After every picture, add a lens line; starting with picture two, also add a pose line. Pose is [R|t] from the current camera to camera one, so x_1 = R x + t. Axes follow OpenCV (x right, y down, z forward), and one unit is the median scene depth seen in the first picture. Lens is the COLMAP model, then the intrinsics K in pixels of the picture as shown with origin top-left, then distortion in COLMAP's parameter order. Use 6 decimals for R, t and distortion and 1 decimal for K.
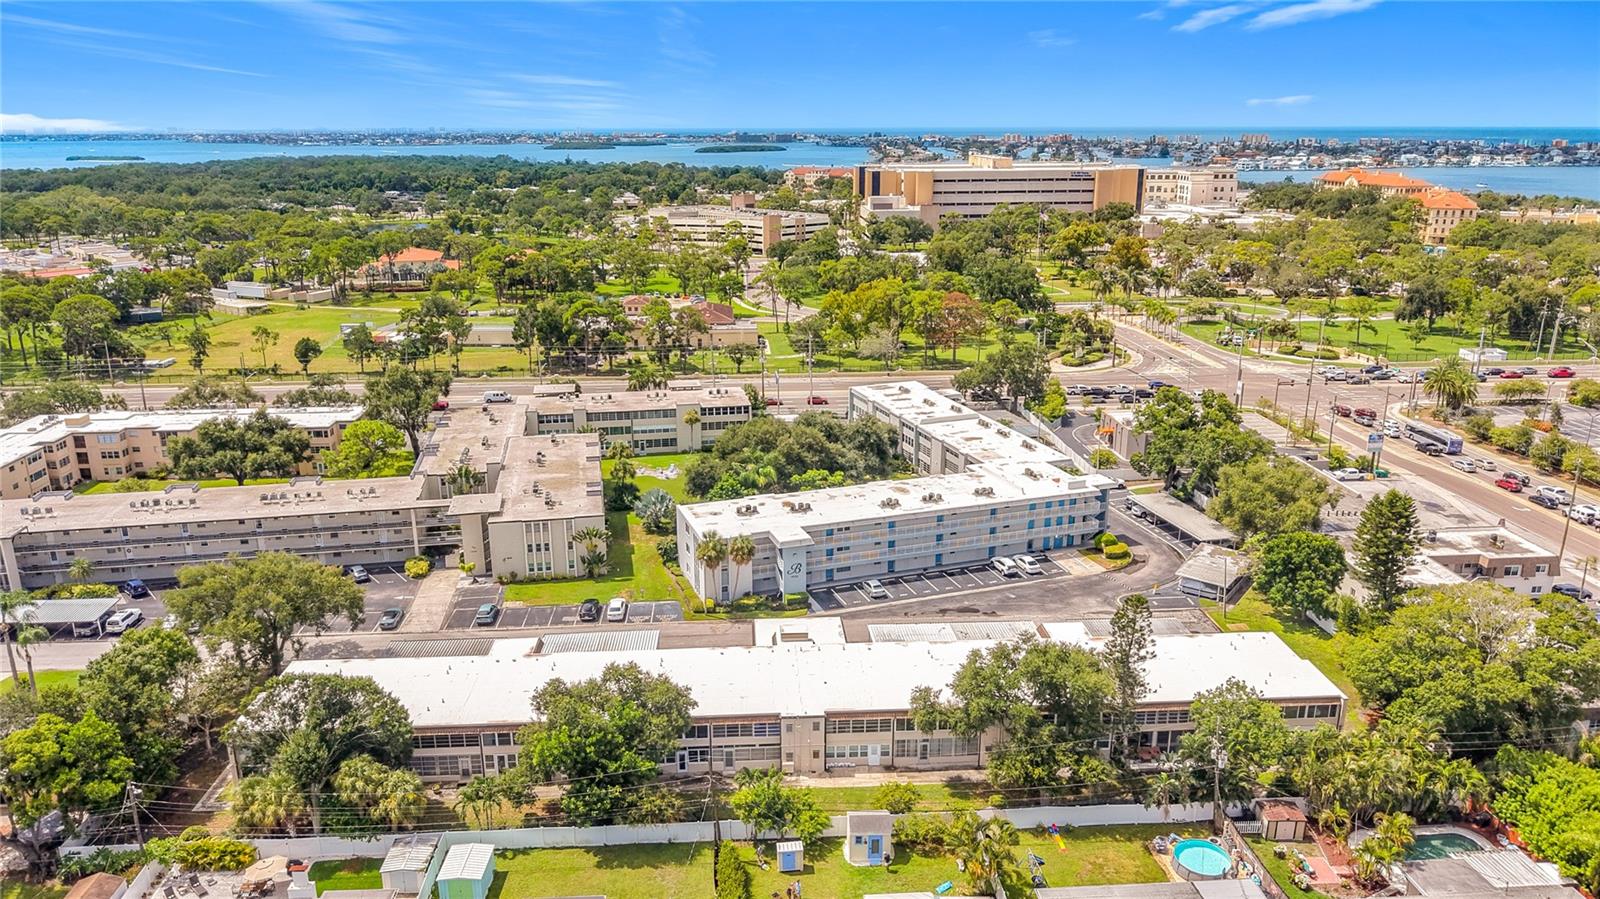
lens RADIAL K [[1120.4, 0, 805.7], [0, 1120.4, 393.9], [0, 0, 1]] dist [0.018909, -0.038685]
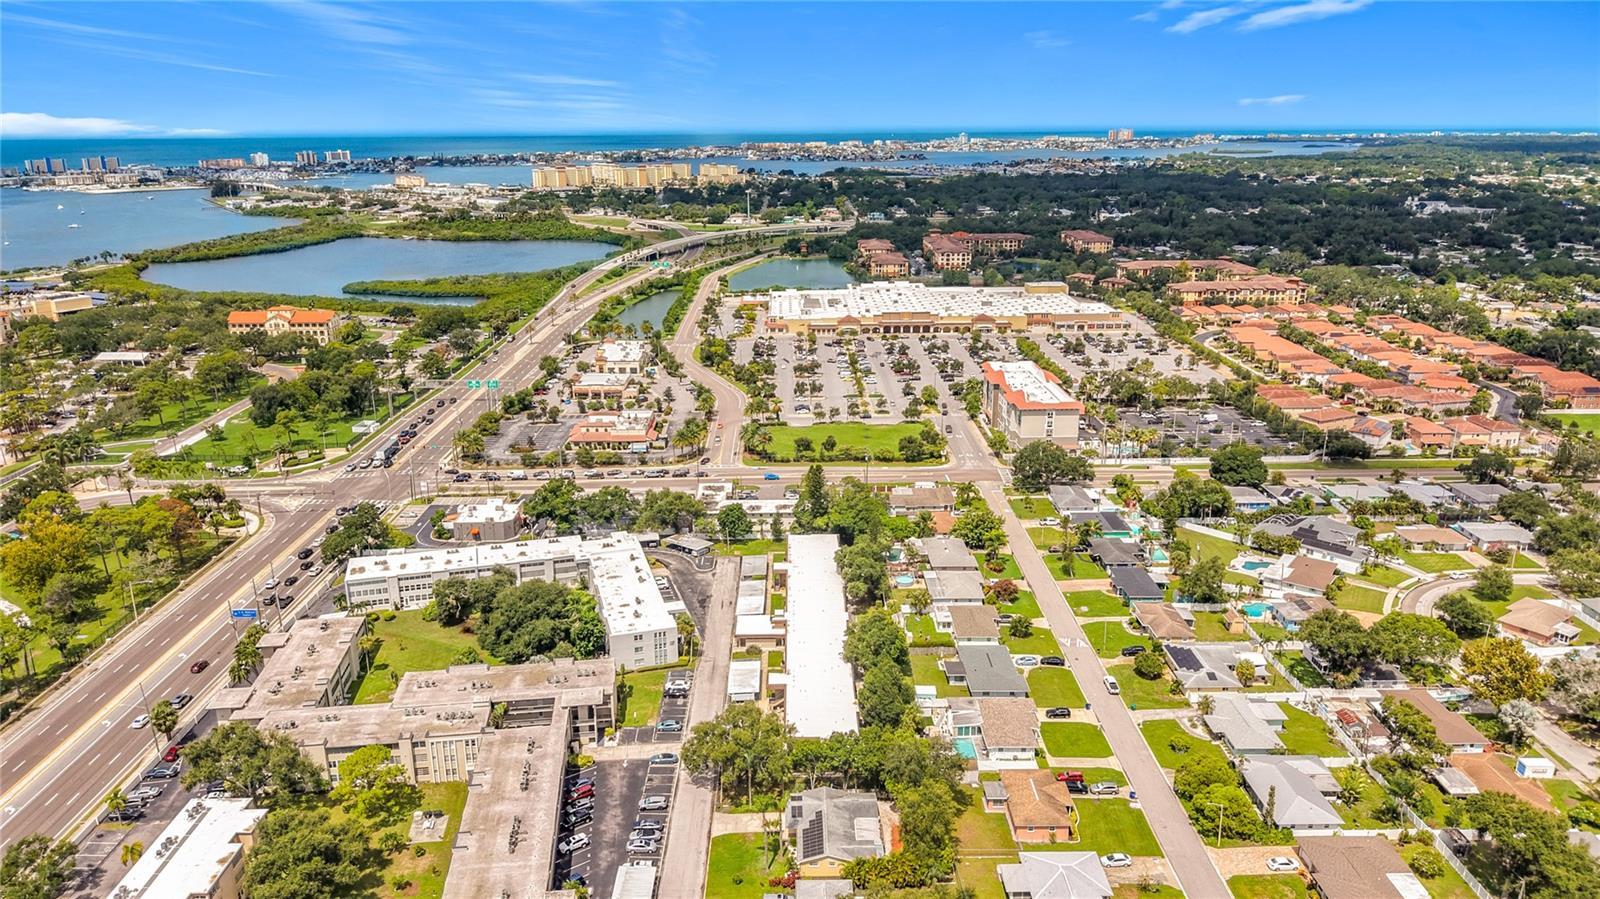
lens RADIAL K [[1120.4, 0, 805.7], [0, 1120.4, 393.9], [0, 0, 1]] dist [0.018909, -0.038685]
pose [[0.049954, -0.236906, 0.970247, -1.587643], [0.237307, 0.946455, 0.218879, -0.514893], [-0.970150, 0.219313, 0.103498, 0.505683]]
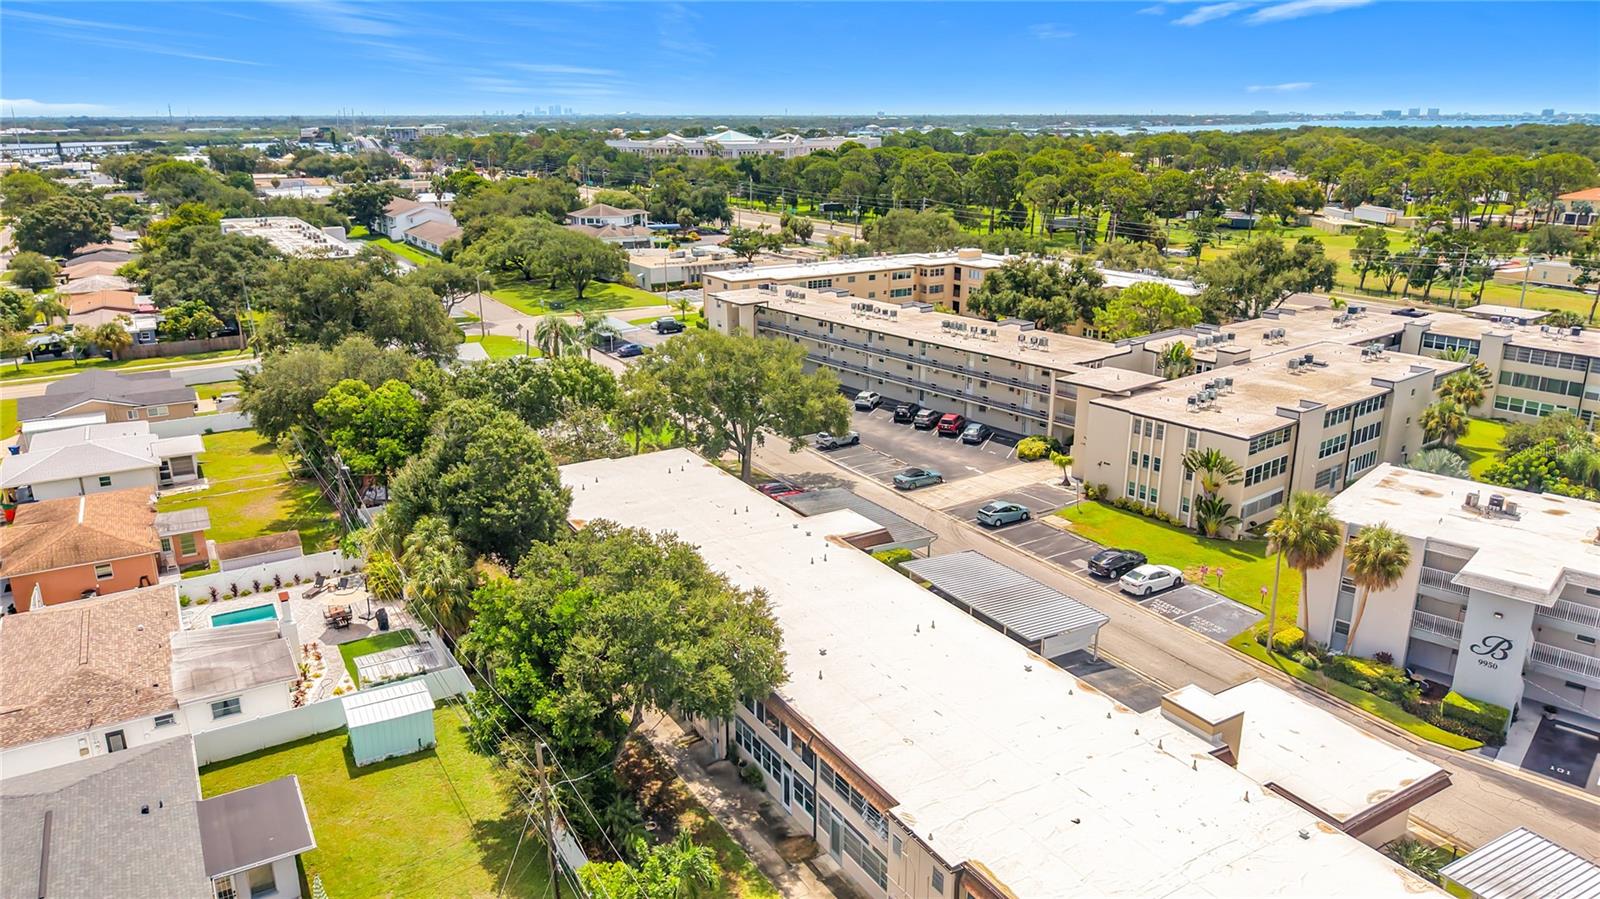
lens RADIAL K [[1090.5, 0, 802.5], [0, 1090.5, 439.8], [0, 0, 1]] dist [0.055918, -0.073198]
pose [[0.468963, 0.256729, -0.845082, 0.194173], [-0.208351, 0.961975, 0.176620, 0.055400], [0.858291, 0.093245, 0.504620, 0.514584]]
